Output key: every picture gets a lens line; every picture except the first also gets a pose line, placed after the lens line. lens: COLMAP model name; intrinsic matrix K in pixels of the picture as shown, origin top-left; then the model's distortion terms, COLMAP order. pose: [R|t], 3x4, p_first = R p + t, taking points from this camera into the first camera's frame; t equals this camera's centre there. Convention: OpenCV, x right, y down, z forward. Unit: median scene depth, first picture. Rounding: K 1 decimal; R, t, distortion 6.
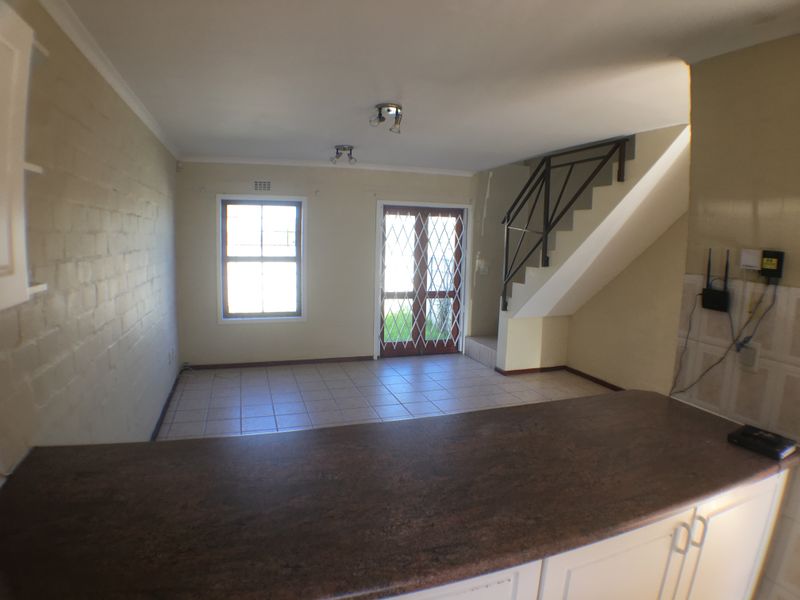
lens RADIAL K [[466.8, 0, 396.9], [0, 466.8, 305.0], [0, 0, 1]] dist [-0.172634, 0.025459]
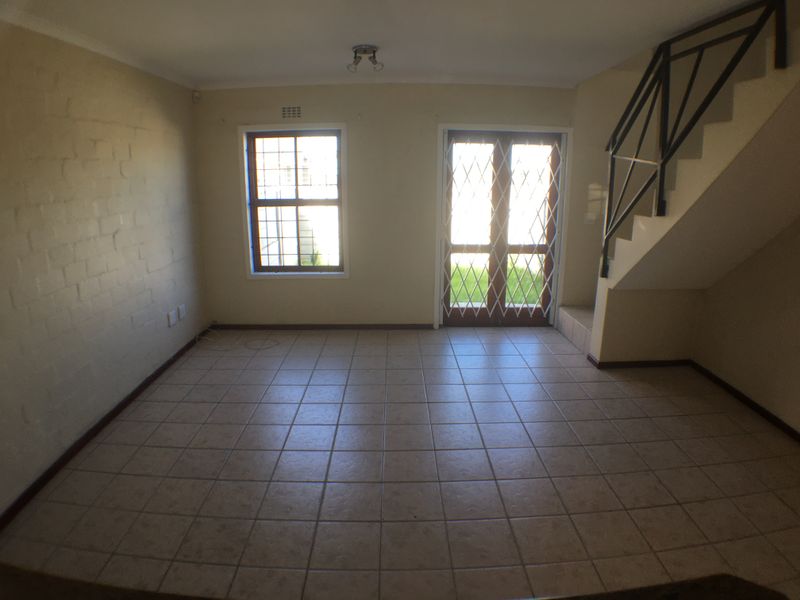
lens RADIAL K [[466.8, 0, 396.9], [0, 466.8, 305.0], [0, 0, 1]] dist [-0.172634, 0.025459]
pose [[0.950593, 0.061016, -0.304384, 0.138043], [-0.023975, 0.991995, 0.123978, -0.021885], [0.309512, -0.110555, 0.944447, 0.242556]]
